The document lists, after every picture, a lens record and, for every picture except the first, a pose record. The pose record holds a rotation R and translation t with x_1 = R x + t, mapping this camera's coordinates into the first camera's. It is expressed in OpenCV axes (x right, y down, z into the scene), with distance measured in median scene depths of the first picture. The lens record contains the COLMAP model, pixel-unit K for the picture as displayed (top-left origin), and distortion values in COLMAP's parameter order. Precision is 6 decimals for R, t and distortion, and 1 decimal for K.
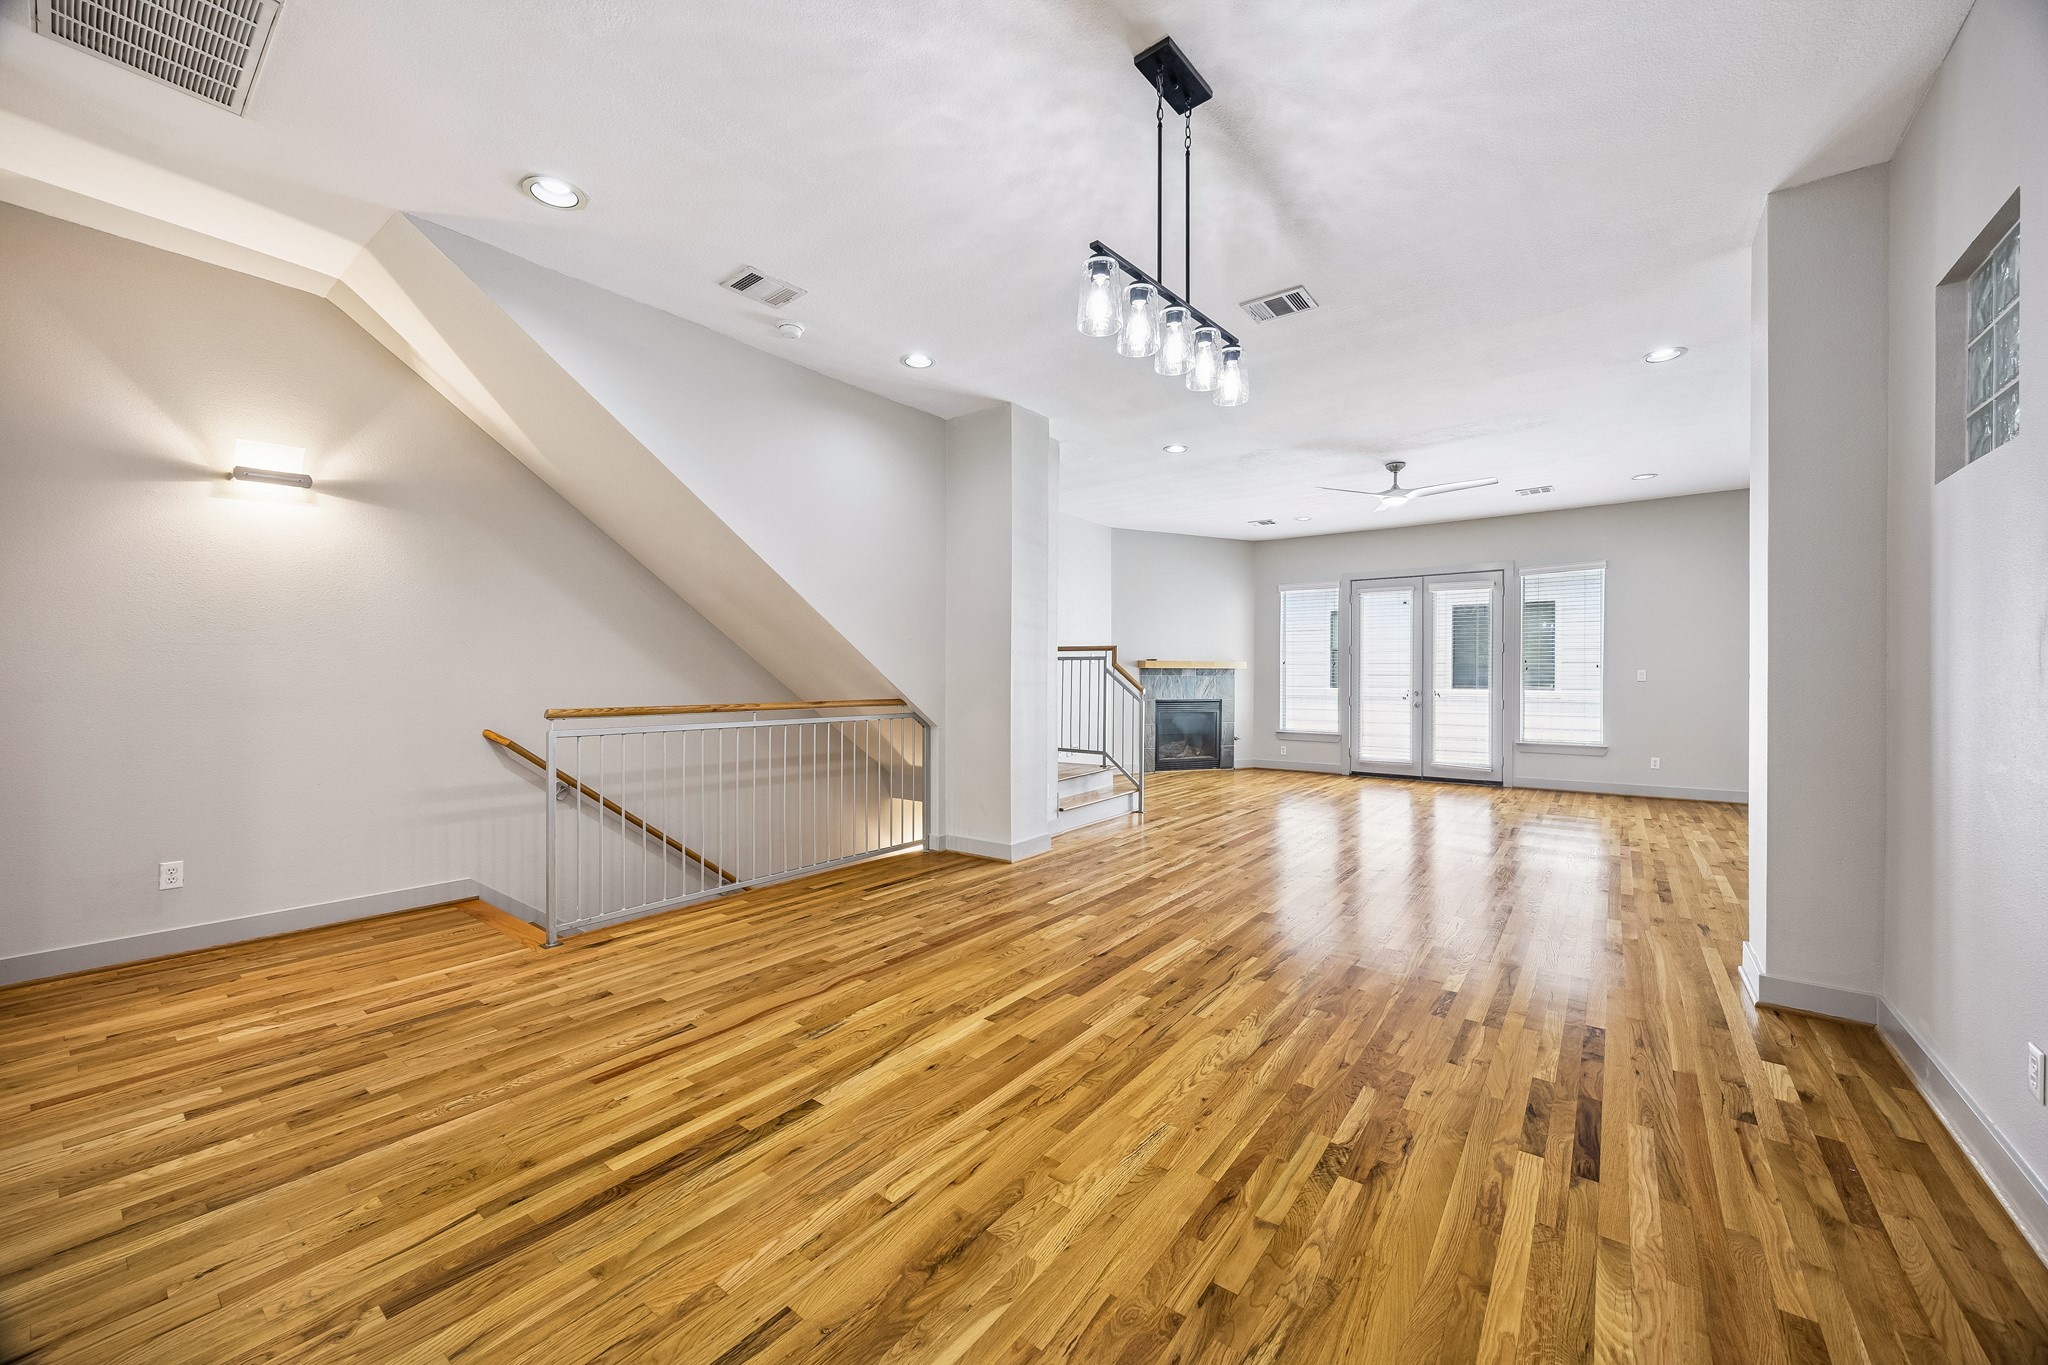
lens RADIAL K [[743.1, 0, 1053.9], [0, 743.1, 674.8], [0, 0, 1]] dist [-0.000046, -0.000001]
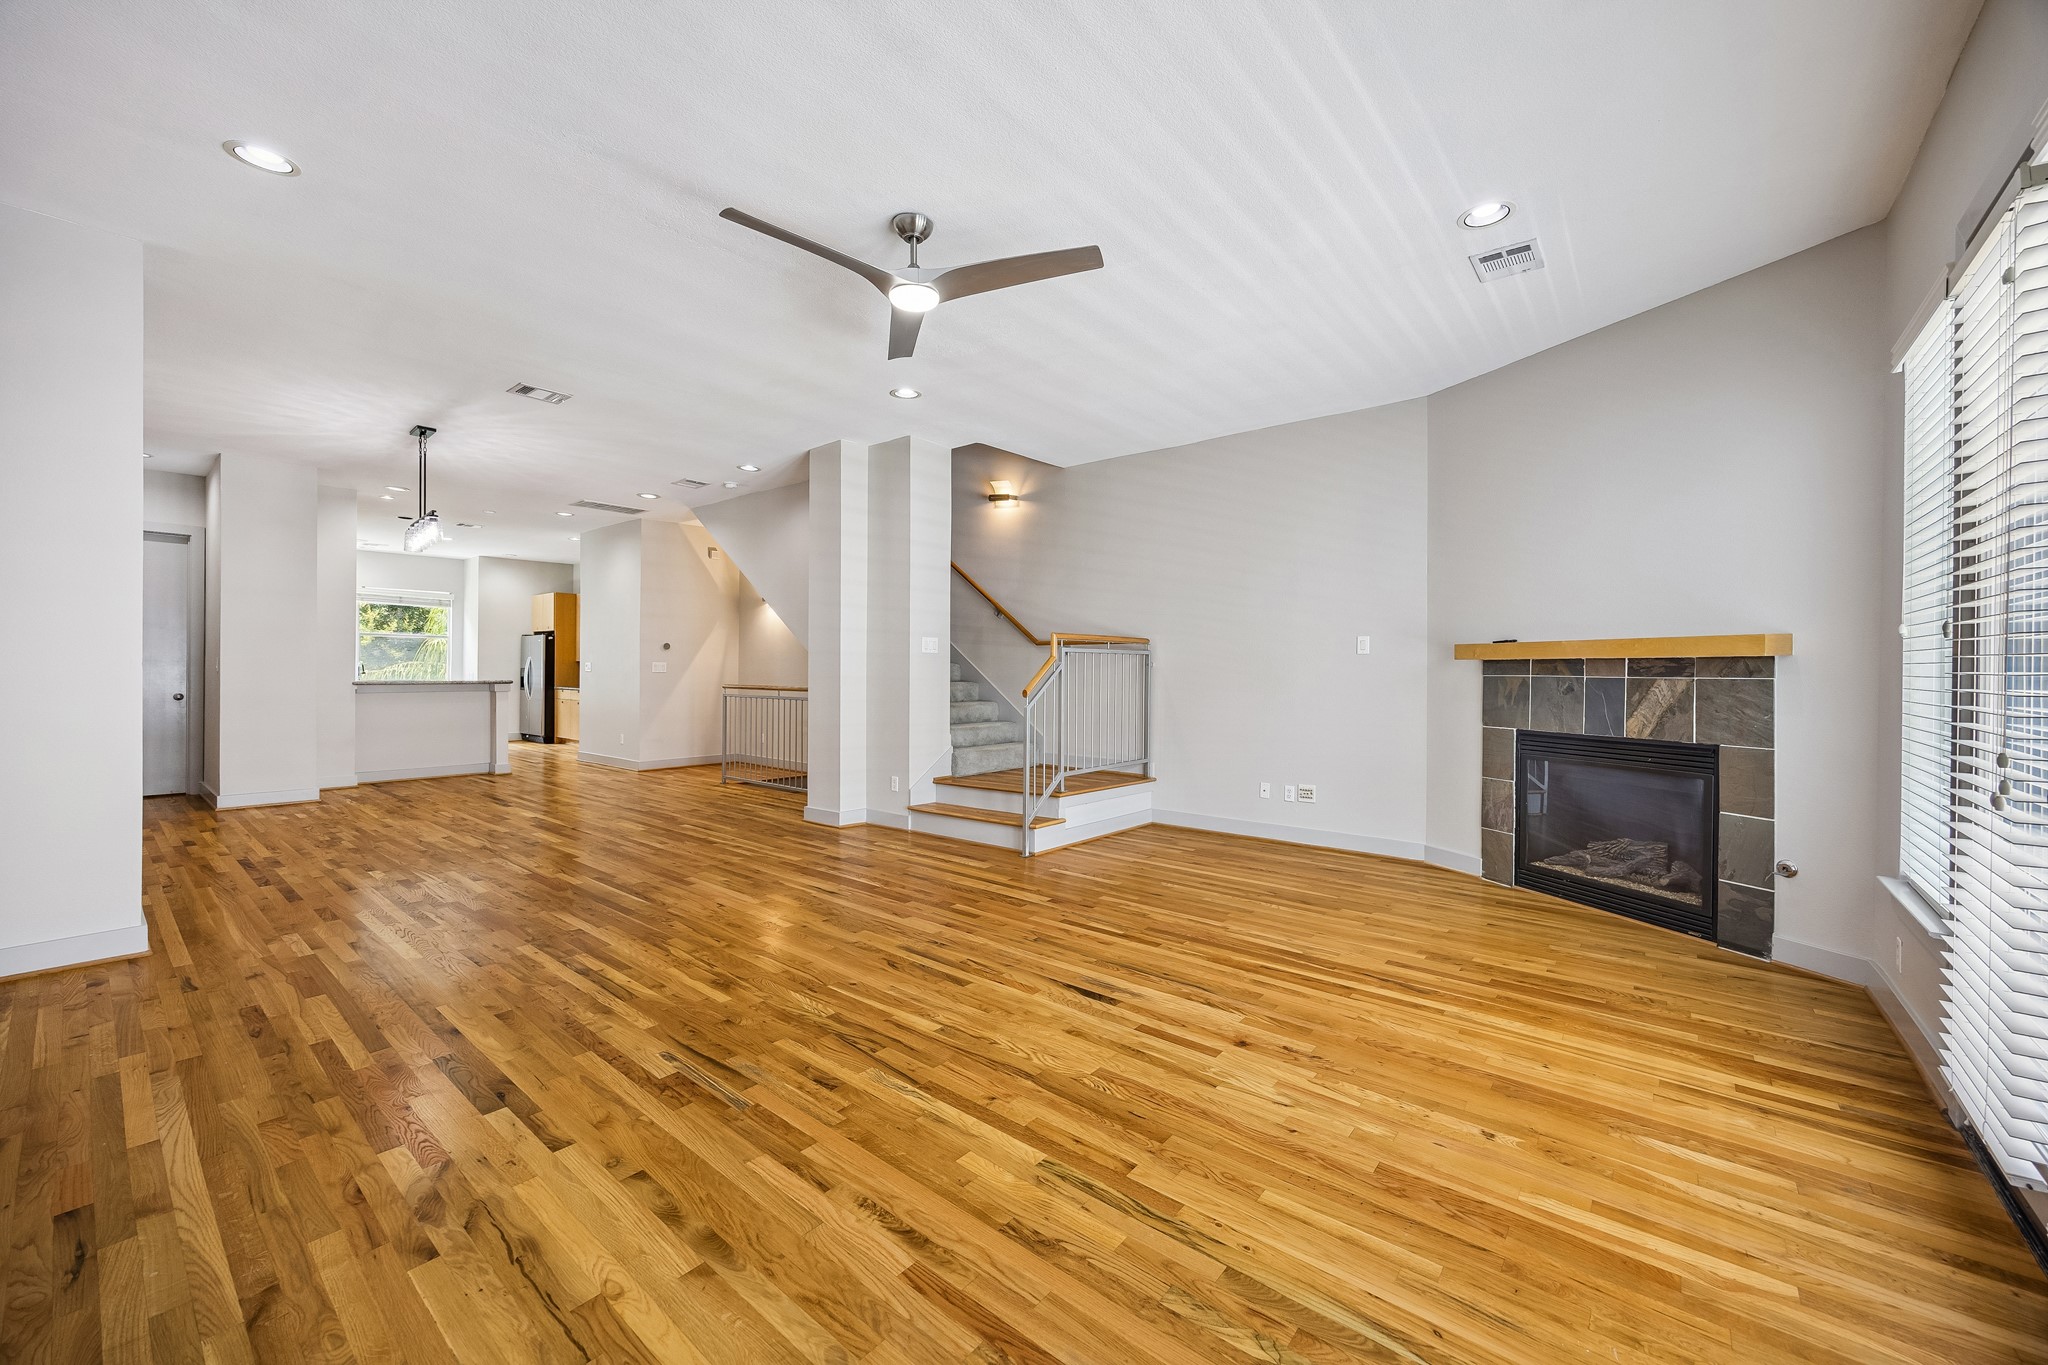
lens RADIAL K [[786.2, 0, 1038.9], [0, 786.2, 677.8], [0, 0, 1]] dist [-0.005931, -0.000217]
pose [[-0.031898, 0.004650, -0.999480, 1.840549], [-0.007122, 0.999963, 0.004880, 0.005496], [0.999466, 0.007274, -0.031863, 2.119873]]
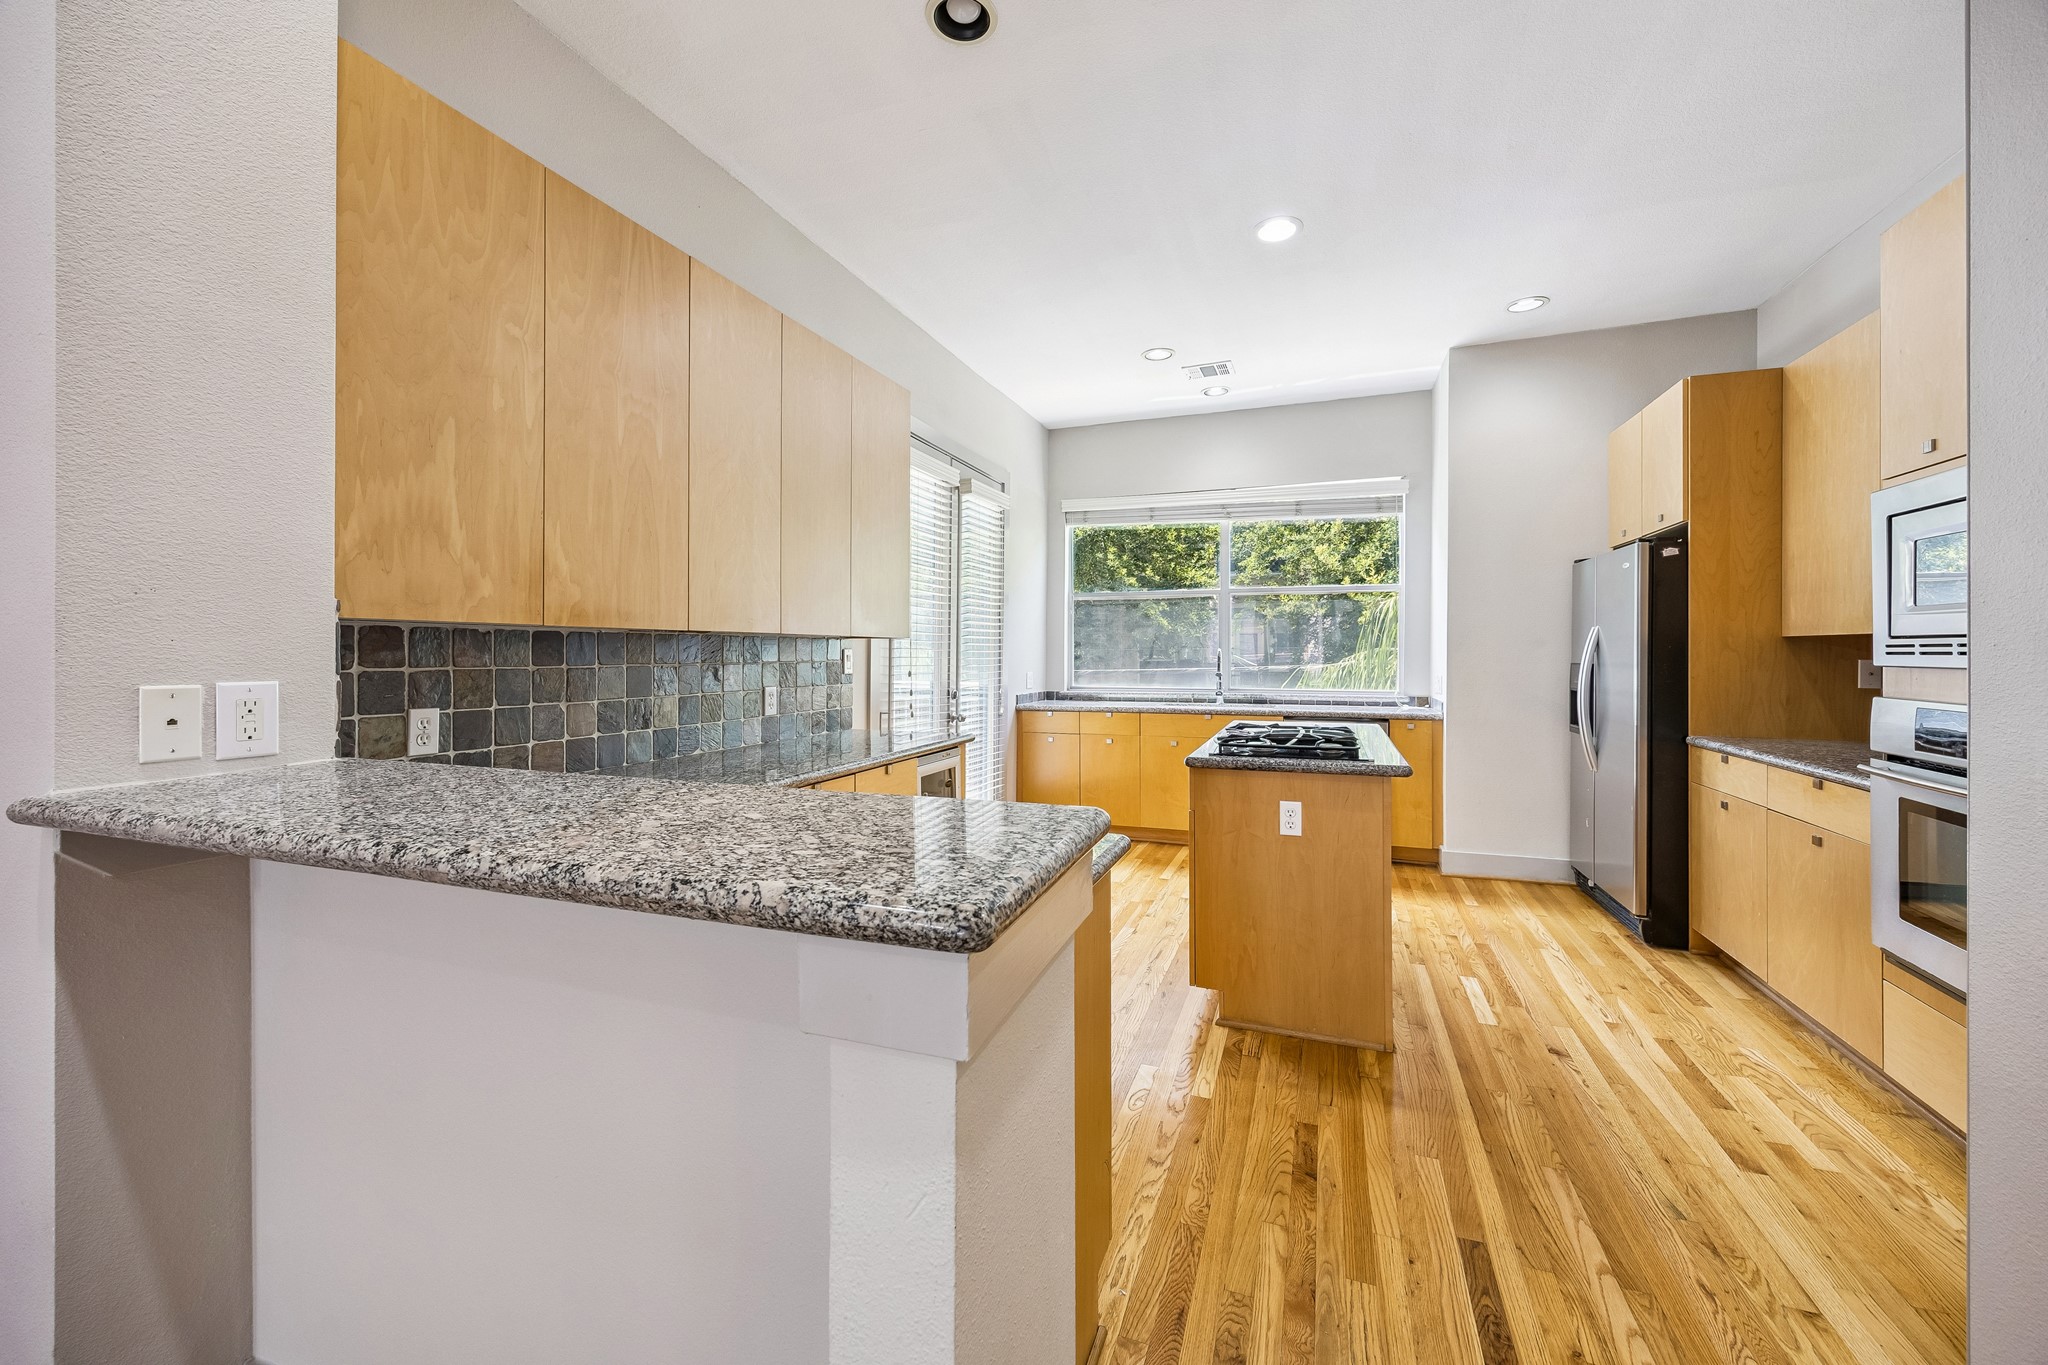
lens RADIAL K [[793.0, 0, 1028.3], [0, 793.0, 655.9], [0, 0, 1]] dist [0.000968, -0.000109]
pose [[-0.957568, -0.002706, -0.288194, -0.800454], [-0.003558, 0.999991, 0.002434, -0.016483], [0.288185, 0.003356, -0.957569, 0.371291]]
